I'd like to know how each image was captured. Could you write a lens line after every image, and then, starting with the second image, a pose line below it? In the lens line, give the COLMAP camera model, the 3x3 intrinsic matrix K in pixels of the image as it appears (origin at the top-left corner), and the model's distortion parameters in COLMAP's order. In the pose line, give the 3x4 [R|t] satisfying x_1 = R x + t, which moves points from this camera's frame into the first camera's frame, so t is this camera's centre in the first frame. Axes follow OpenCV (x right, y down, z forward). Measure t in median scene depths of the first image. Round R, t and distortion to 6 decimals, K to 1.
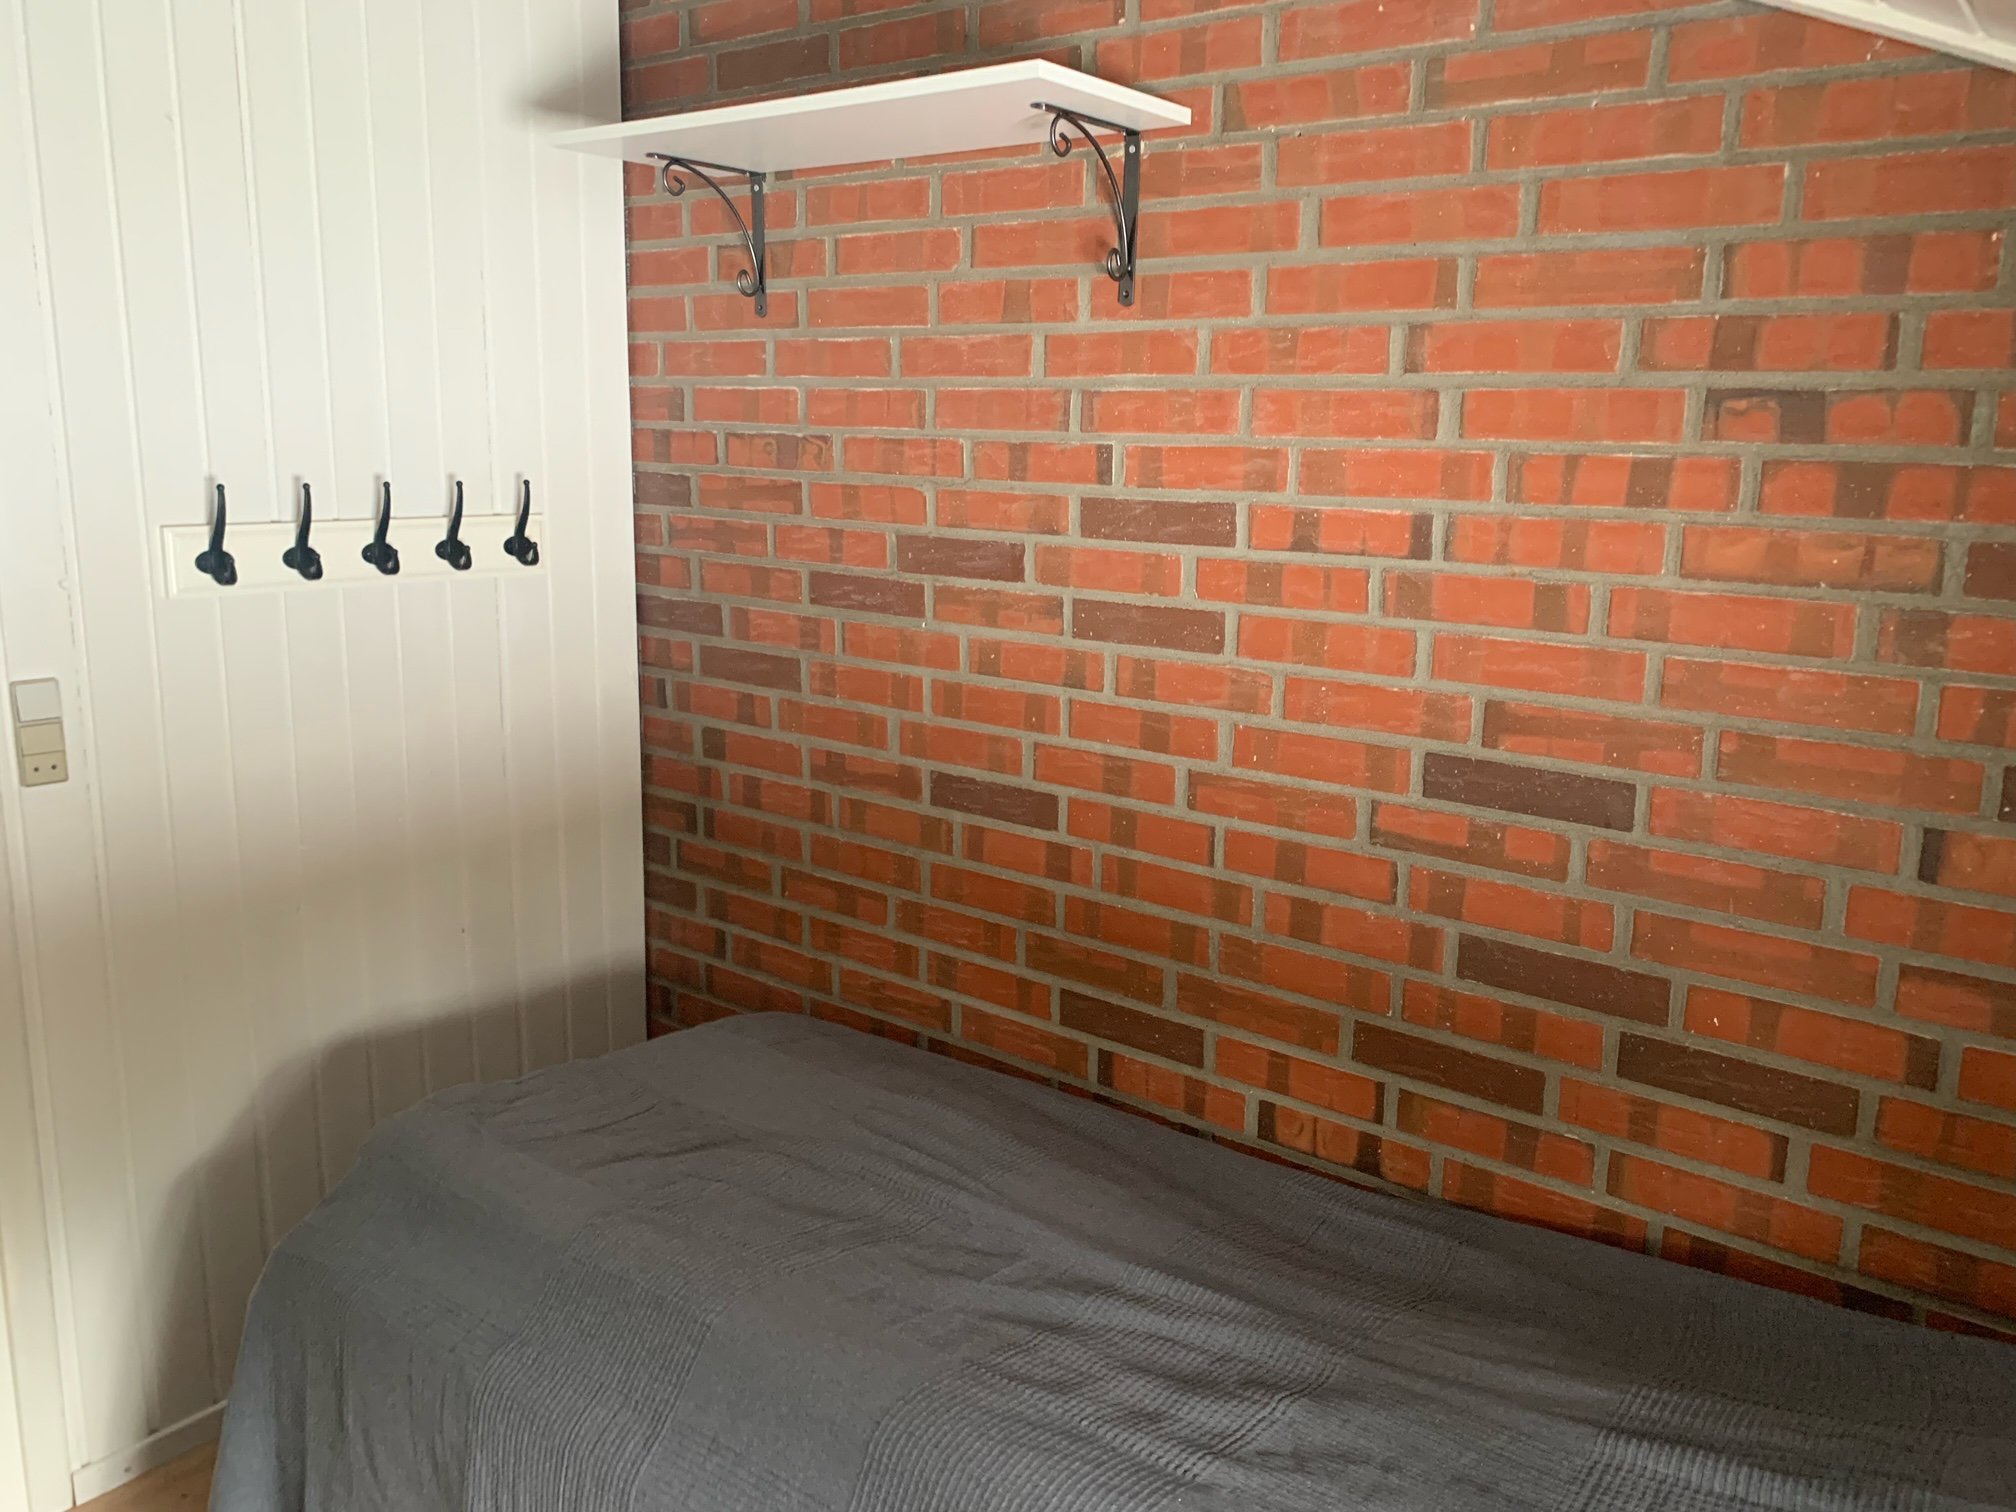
lens RADIAL K [[1524.2, 0, 1008.0], [0, 1524.2, 756.0], [0, 0, 1]] dist [0.009151, 0.013742]
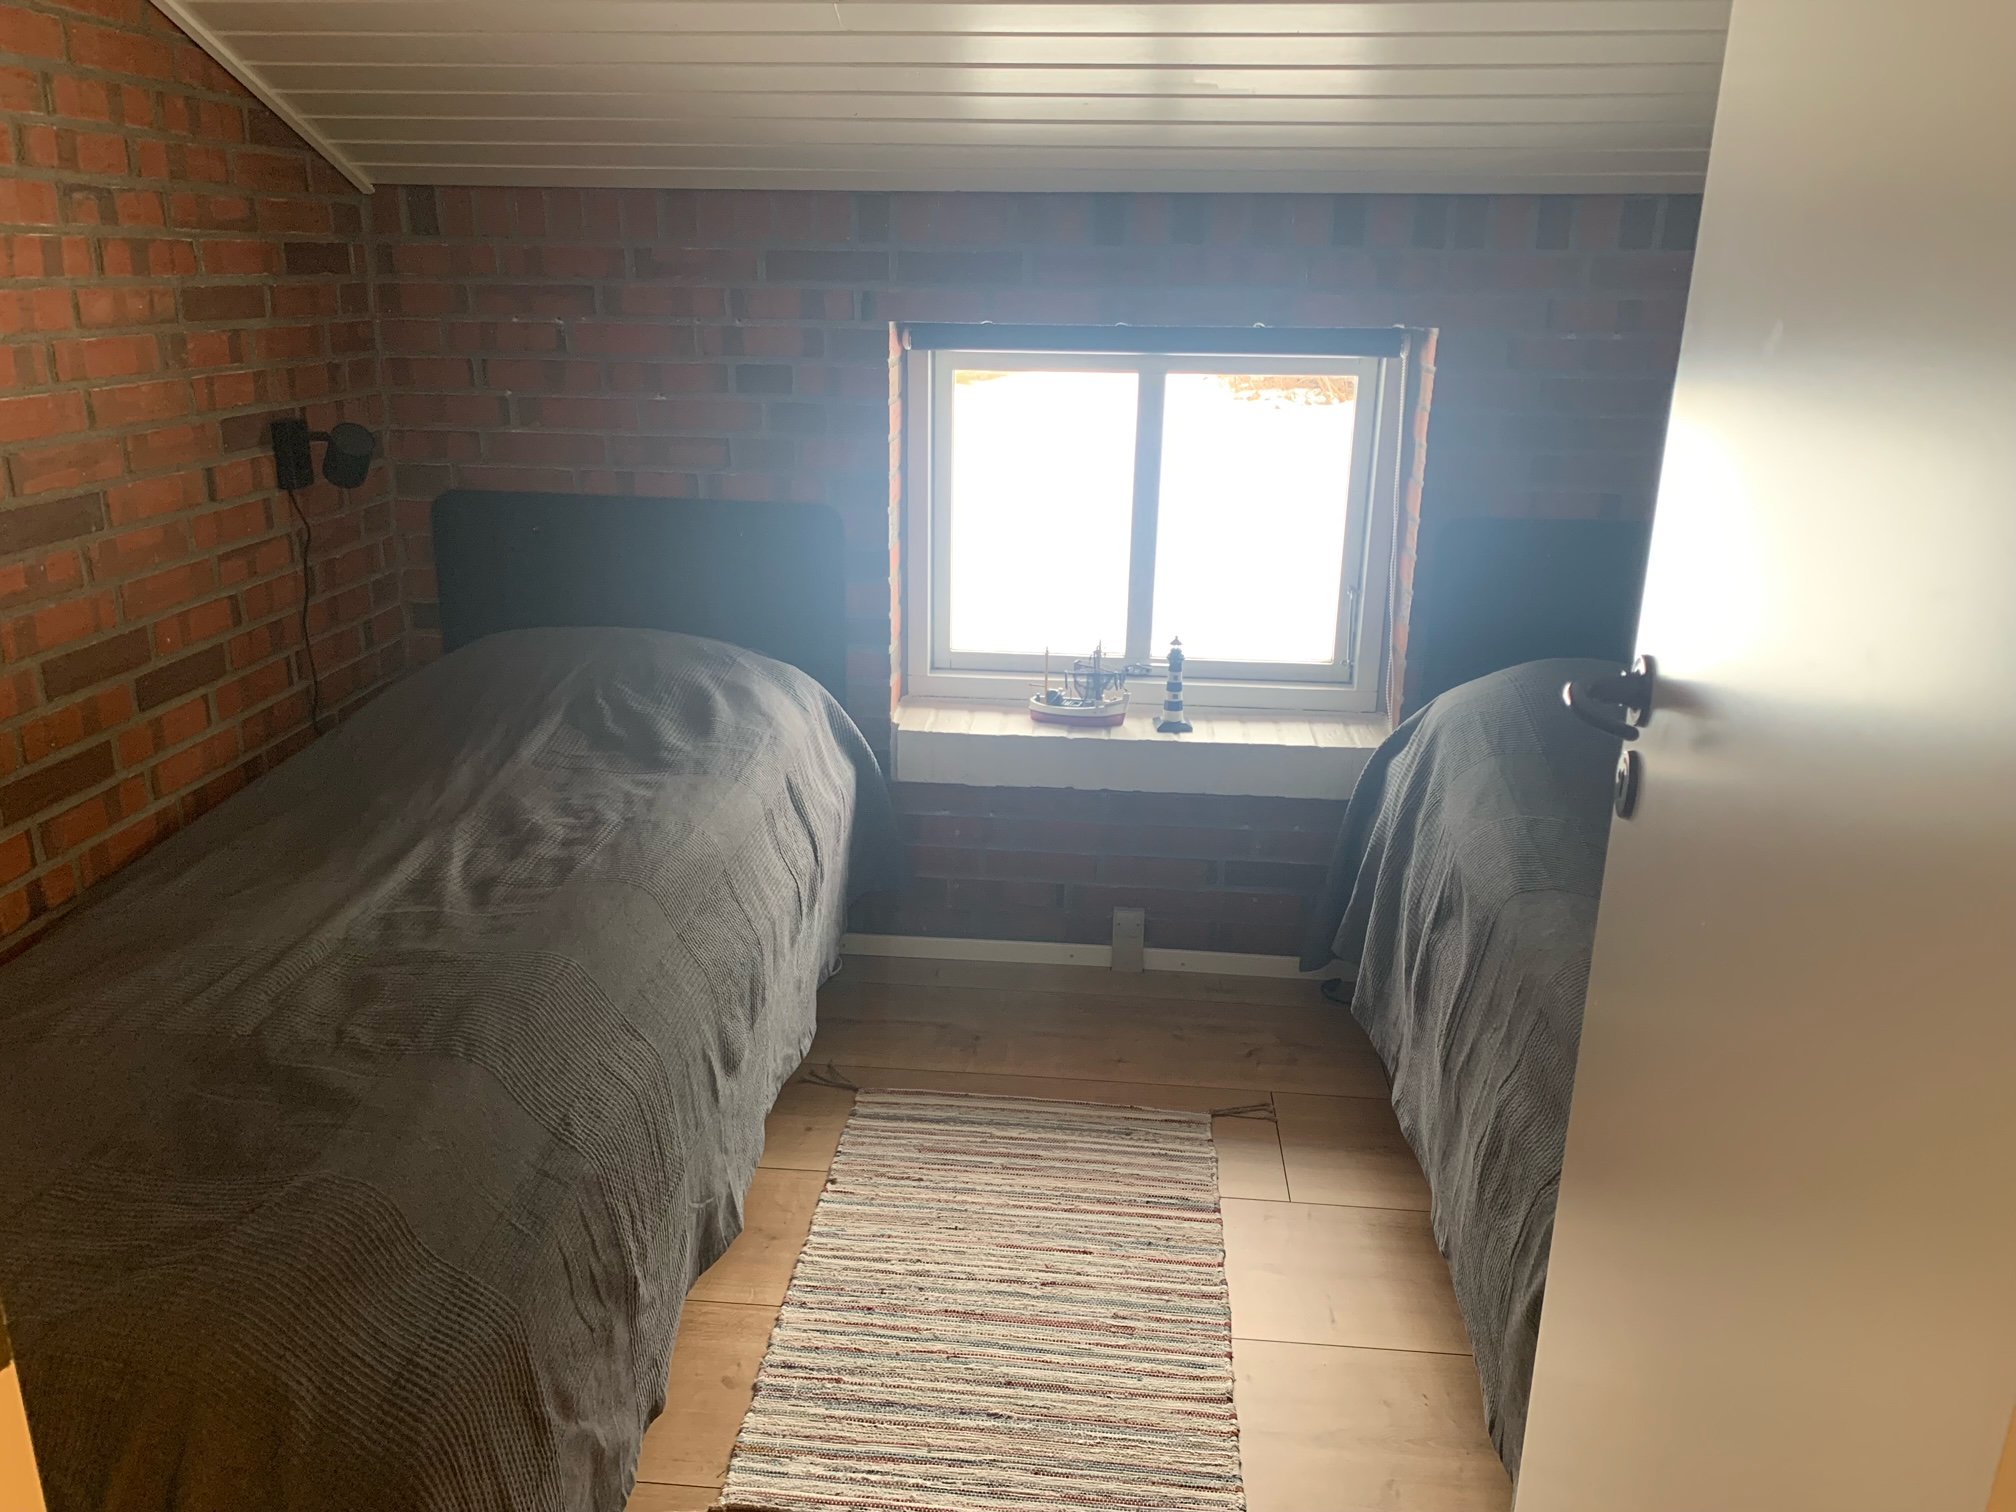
lens RADIAL K [[1524.2, 0, 1008.0], [0, 1524.2, 756.0], [0, 0, 1]] dist [0.009151, 0.013742]
pose [[-0.538104, -0.297194, 0.788746, -1.192535], [0.140372, 0.891111, 0.431529, -0.254079], [-0.831108, 0.342925, -0.437792, 1.057364]]
